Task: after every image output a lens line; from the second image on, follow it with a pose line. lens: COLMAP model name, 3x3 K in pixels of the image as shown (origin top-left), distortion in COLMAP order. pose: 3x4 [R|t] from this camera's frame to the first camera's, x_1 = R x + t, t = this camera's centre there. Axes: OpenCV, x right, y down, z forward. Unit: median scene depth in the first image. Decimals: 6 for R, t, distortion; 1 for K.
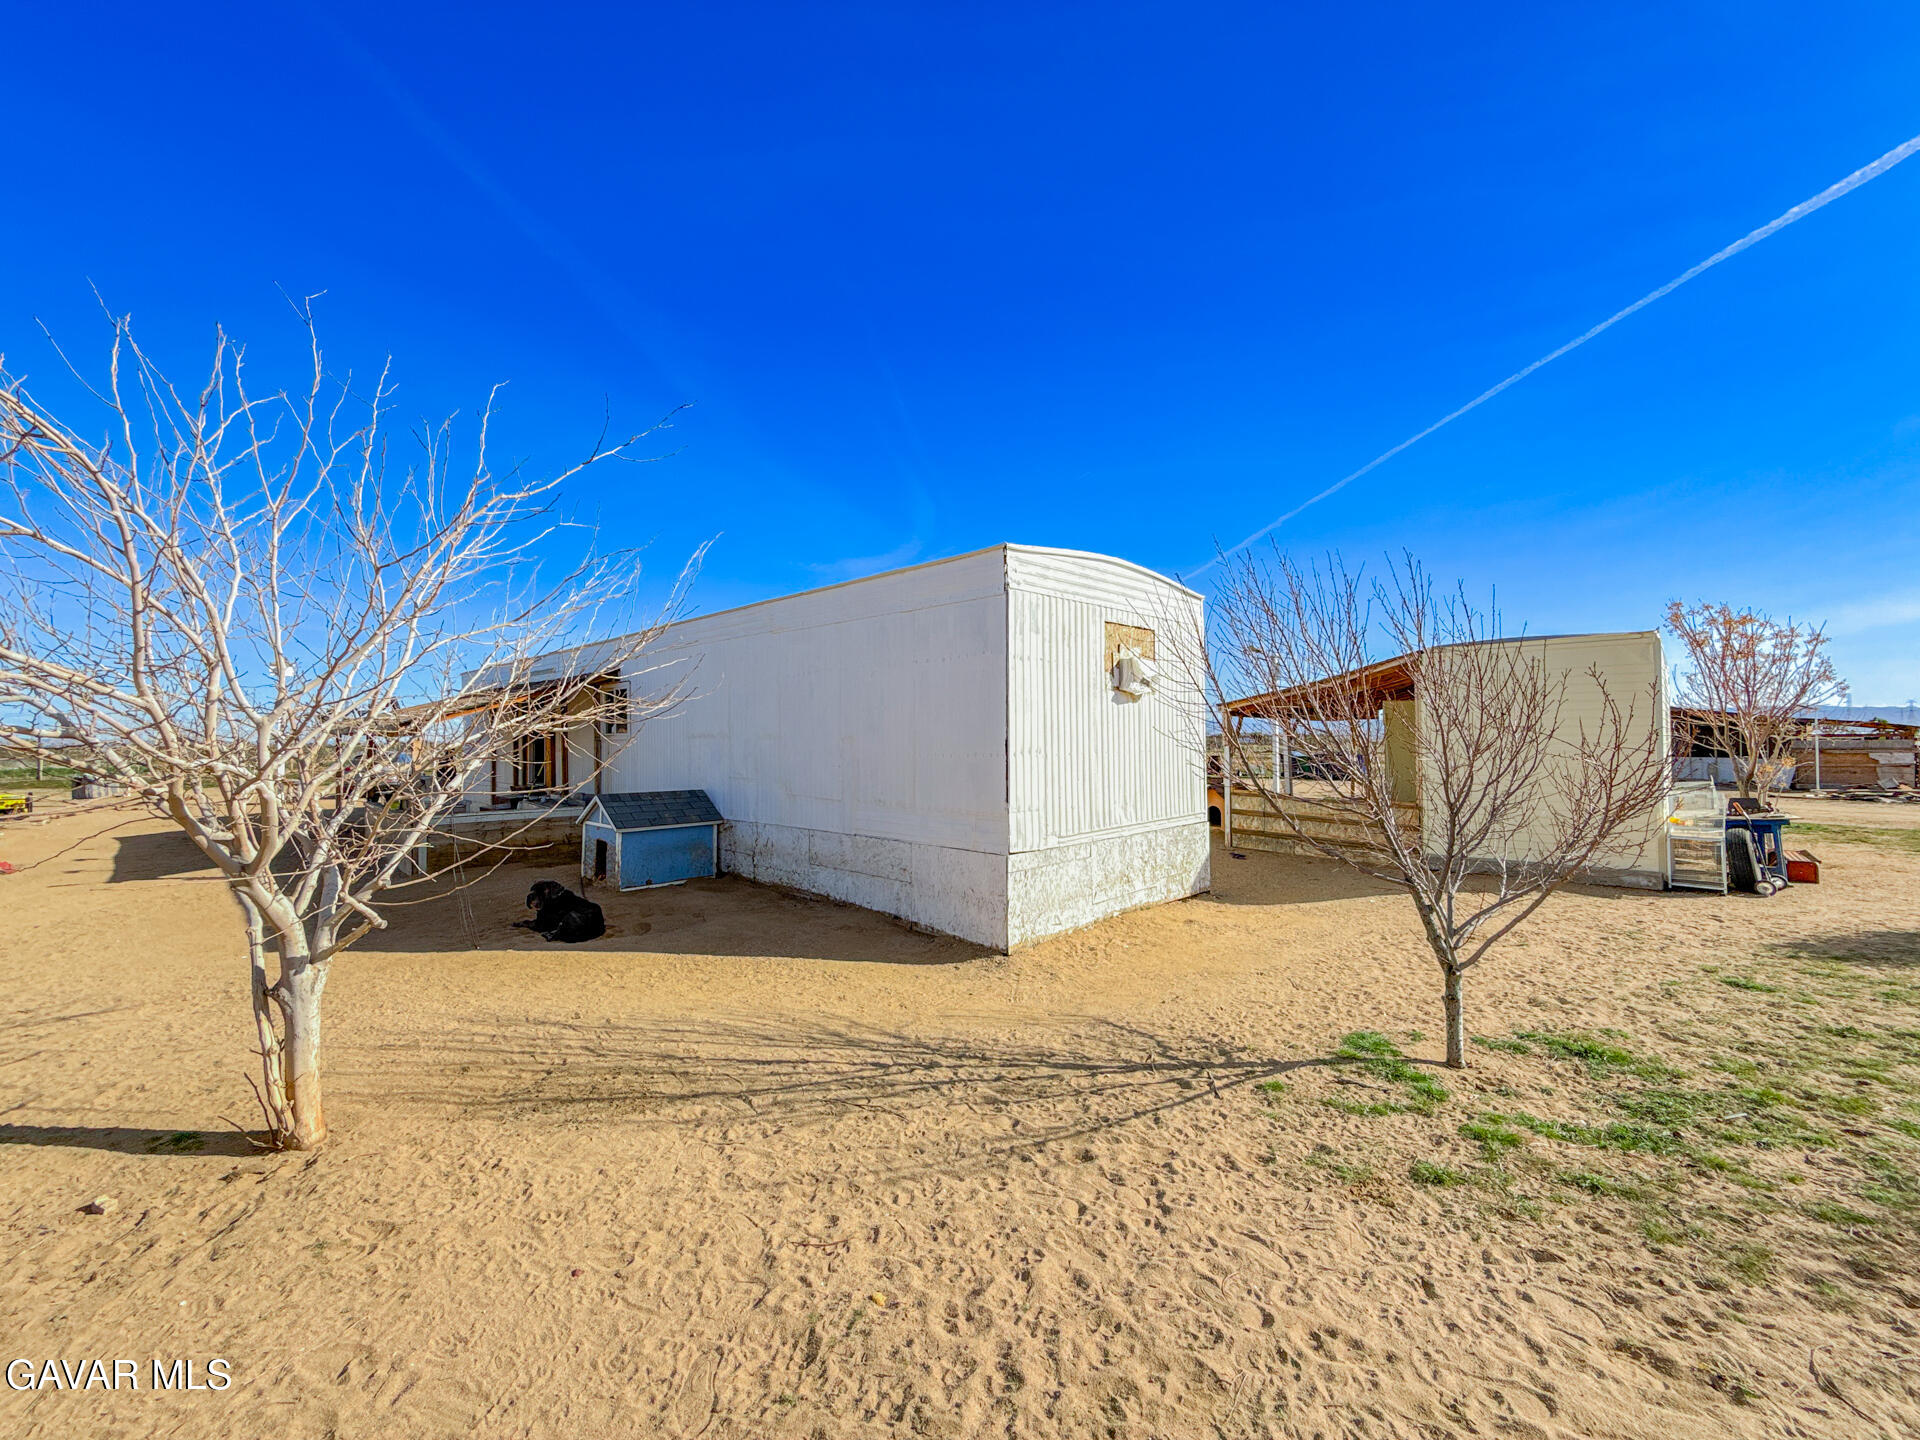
lens RADIAL K [[694.4, 0, 960.0], [0, 694.4, 720.0], [0, 0, 1]] dist [-0.019287, 0.000065]
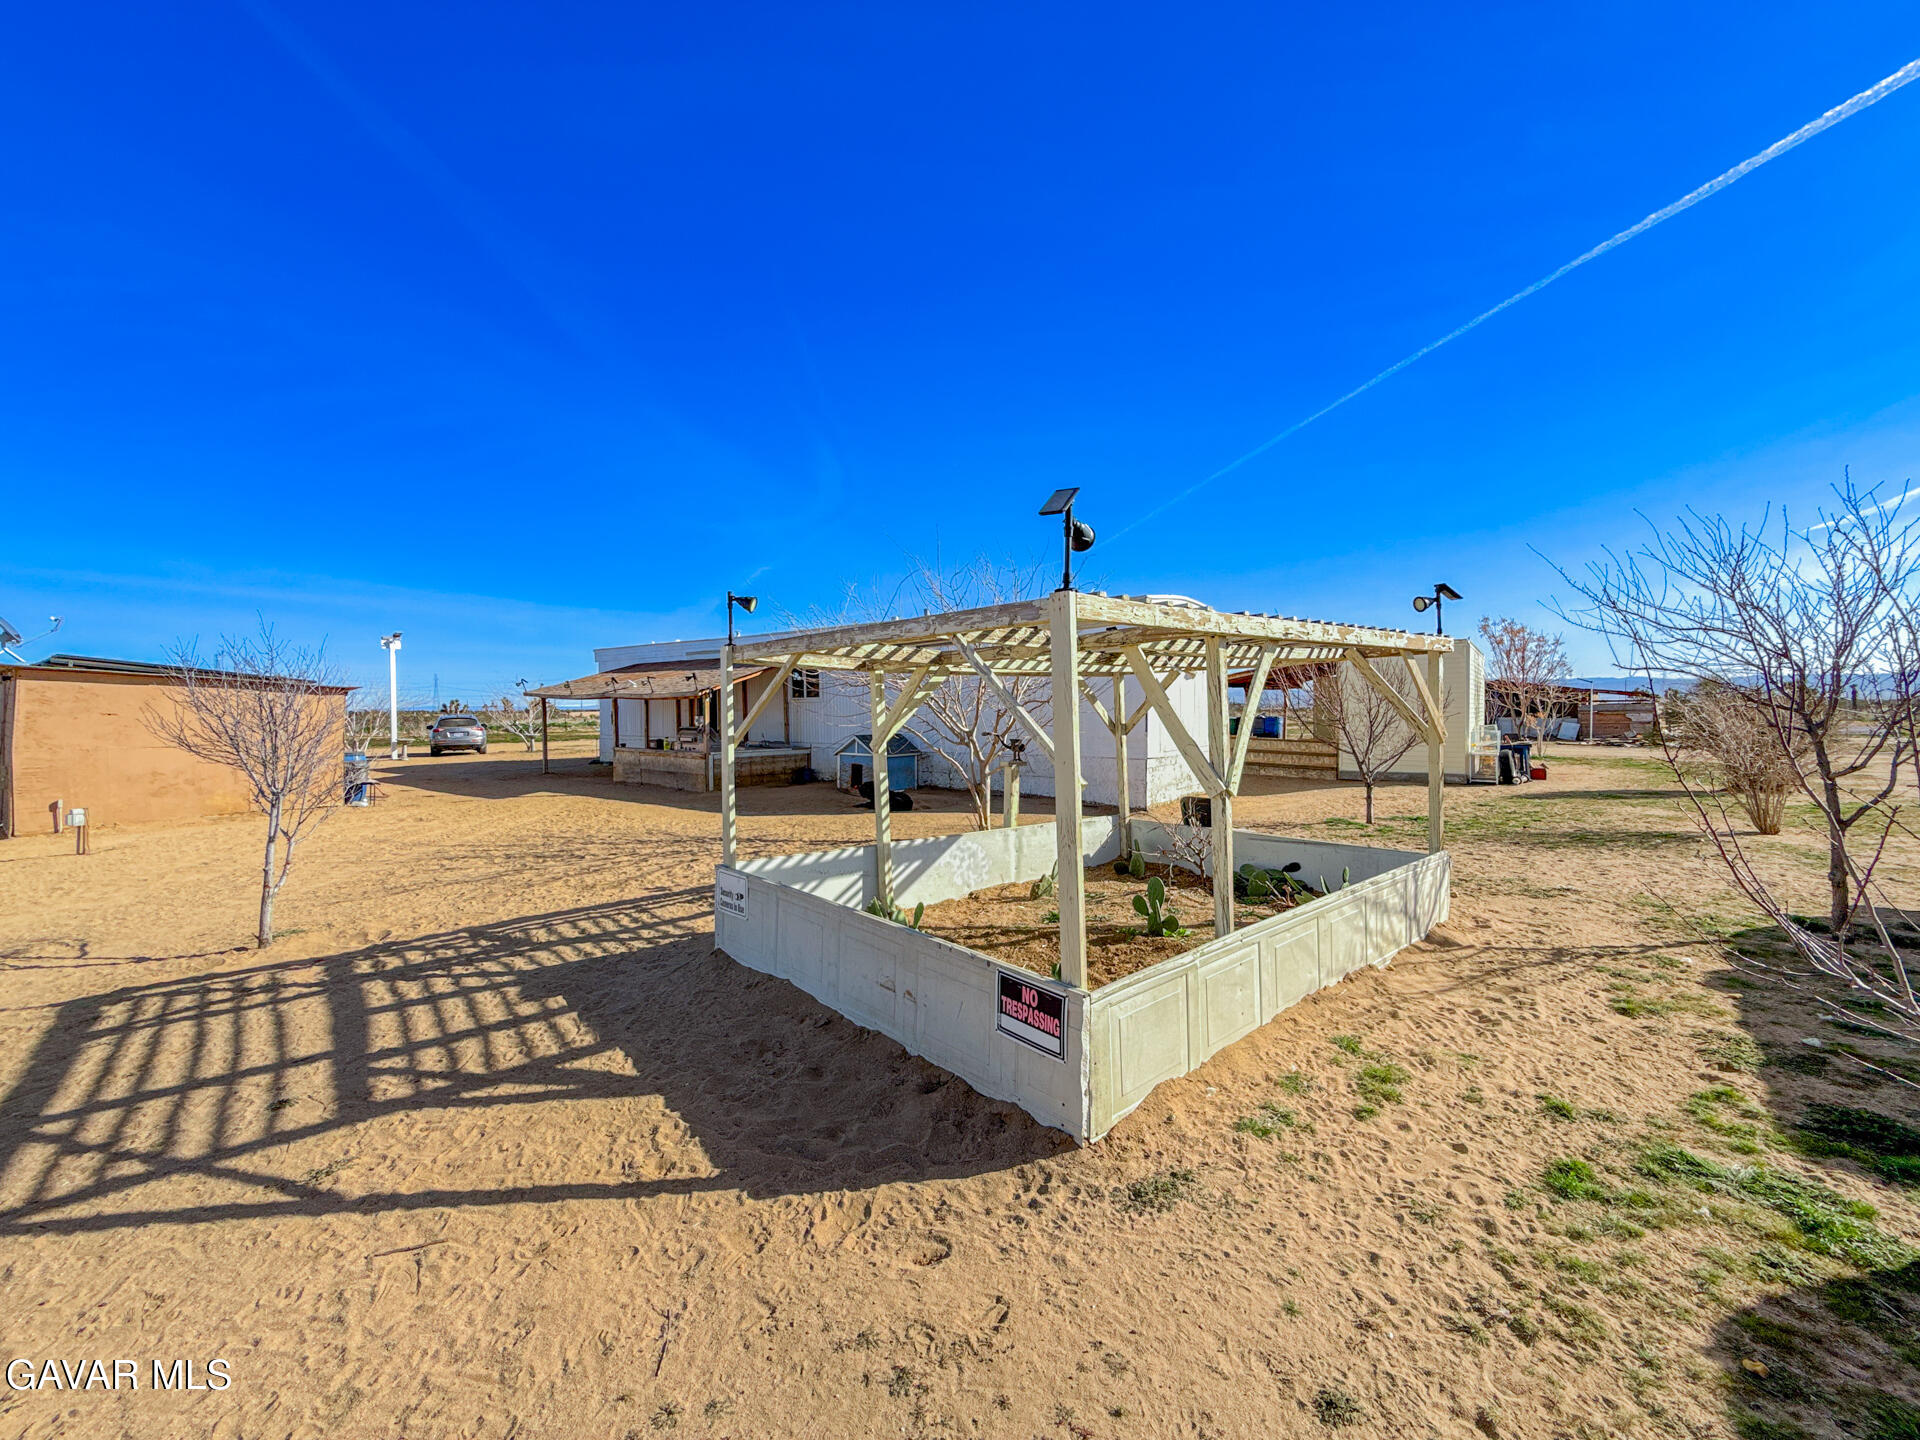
lens RADIAL K [[762.4, 0, 960.0], [0, 762.4, 720.0], [0, 0, 1]] dist [0.000483, 0.000025]
pose [[0.986254, -0.000615, 0.165232, -0.616091], [-0.007135, 0.998902, 0.046303, -0.002262], [-0.165079, -0.046845, 0.985167, -0.753299]]
